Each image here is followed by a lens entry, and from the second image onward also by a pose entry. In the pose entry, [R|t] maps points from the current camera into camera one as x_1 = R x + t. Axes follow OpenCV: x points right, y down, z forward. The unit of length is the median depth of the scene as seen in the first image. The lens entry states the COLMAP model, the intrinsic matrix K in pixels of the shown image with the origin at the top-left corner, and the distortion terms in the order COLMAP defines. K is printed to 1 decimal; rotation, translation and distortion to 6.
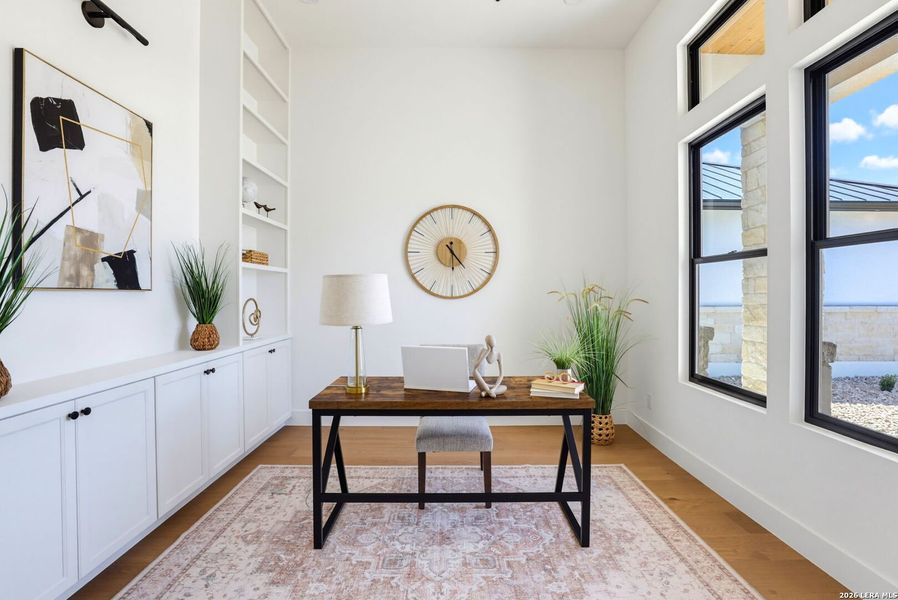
lens RADIAL K [[408.9, 0, 449.3], [0, 408.9, 298.6], [0, 0, 1]] dist [-0.042086, 0.009294]
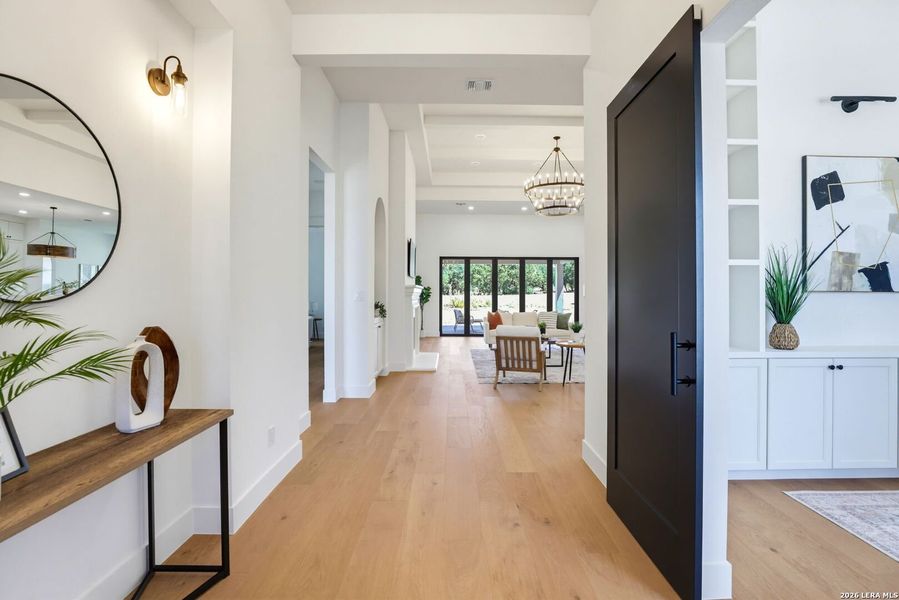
lens RADIAL K [[411.5, 0, 451.1], [0, 411.5, 290.7], [0, 0, 1]] dist [-0.018876, 0.000909]
pose [[0.012830, -0.003725, -0.999911, 0.607074], [-0.016562, 0.999855, -0.003937, 0.002465], [0.999781, 0.016611, 0.012766, -0.522223]]
